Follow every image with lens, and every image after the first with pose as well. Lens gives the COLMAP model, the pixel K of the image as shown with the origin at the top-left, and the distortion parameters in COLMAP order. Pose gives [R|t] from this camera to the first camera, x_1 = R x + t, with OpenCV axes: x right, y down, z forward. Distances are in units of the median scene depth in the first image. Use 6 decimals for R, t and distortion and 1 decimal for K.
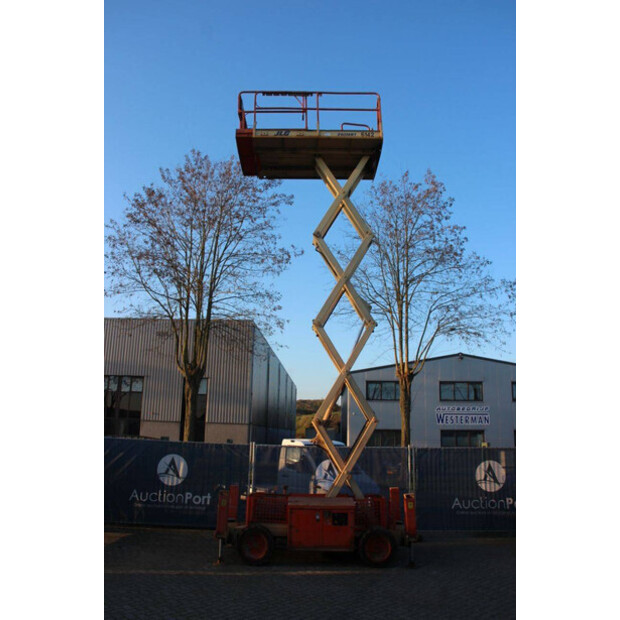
lens RADIAL K [[522.9, 0, 310.0], [0, 522.9, 310.0], [0, 0, 1]] dist [-0.170042, 0.166884]
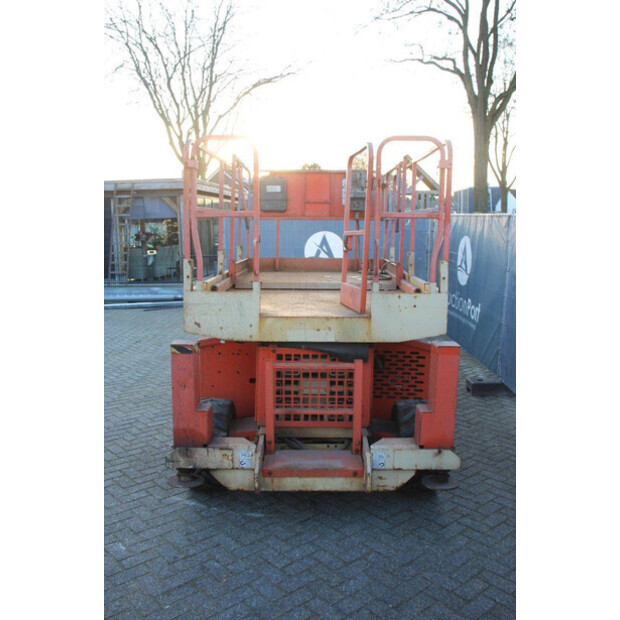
lens RADIAL K [[591.9, 0, 301.9], [0, 591.9, 311.4], [0, 0, 1]] dist [-0.120745, 0.169328]
pose [[-0.034822, 0.128642, -0.991080, 0.455173], [0.257033, 0.959475, 0.115509, 0.242885], [0.965775, -0.250718, -0.066476, 0.853958]]
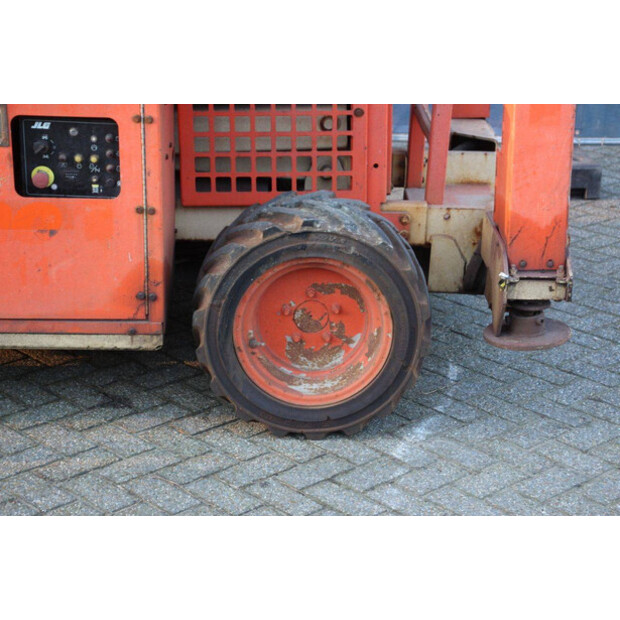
lens RADIAL K [[1521.0, 0, 310.0], [0, 1521.0, 310.0], [0, 0, 1]] dist [0.512697, 0.205054]
pose [[0.999786, 0.004154, 0.020252, 0.091302], [-0.014988, 0.820354, 0.571659, 0.139093], [-0.014239, -0.571841, 0.820241, 0.449283]]
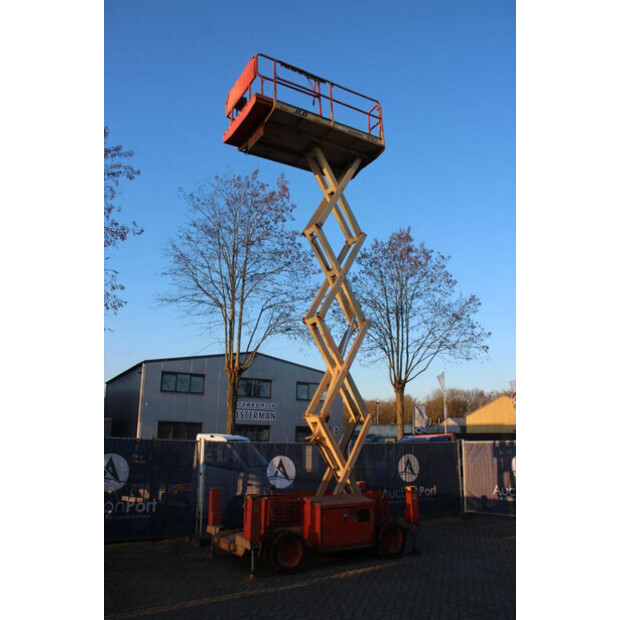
lens RADIAL K [[513.2, 0, 310.0], [0, 513.2, 310.0], [0, 0, 1]] dist [-0.172481, 0.153873]
pose [[0.859243, 0.115885, 0.498268, -0.425412], [-0.120907, 0.992413, -0.022312, 0.032790], [-0.497074, -0.041073, 0.866736, 0.162661]]
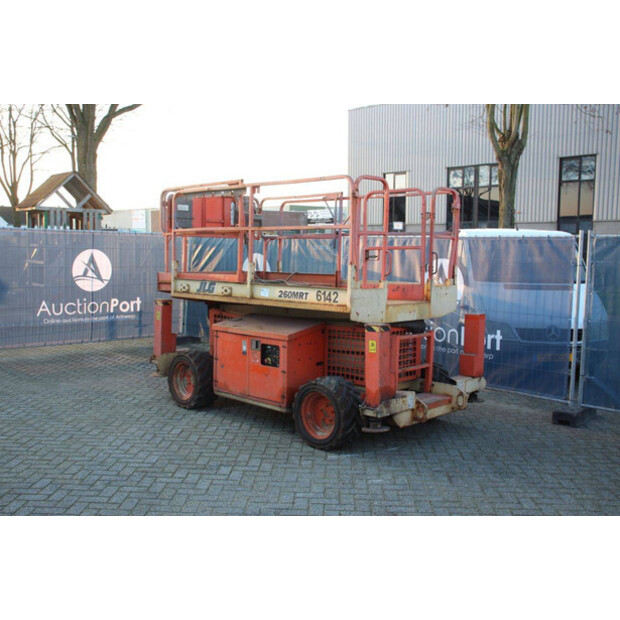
lens RADIAL K [[661.0, 0, 310.0], [0, 661.0, 310.0], [0, 0, 1]] dist [-0.050172, 0.024546]
pose [[0.710361, 0.056466, -0.701569, 0.452575], [0.175200, 0.951216, 0.253954, 0.137616], [0.681684, -0.303314, 0.665814, 0.416828]]
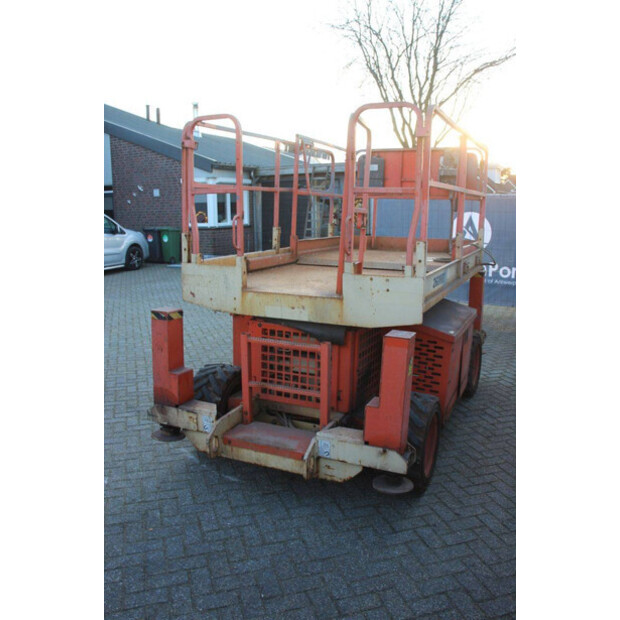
lens RADIAL K [[545.6, 0, 310.0], [0, 545.6, 310.0], [0, 0, 1]] dist [-0.162527, 0.199179]
pose [[-0.428717, 0.152800, -0.890424, 0.391824], [0.221626, 0.973265, 0.060308, 0.278523], [0.875833, -0.171486, -0.451120, 0.982129]]
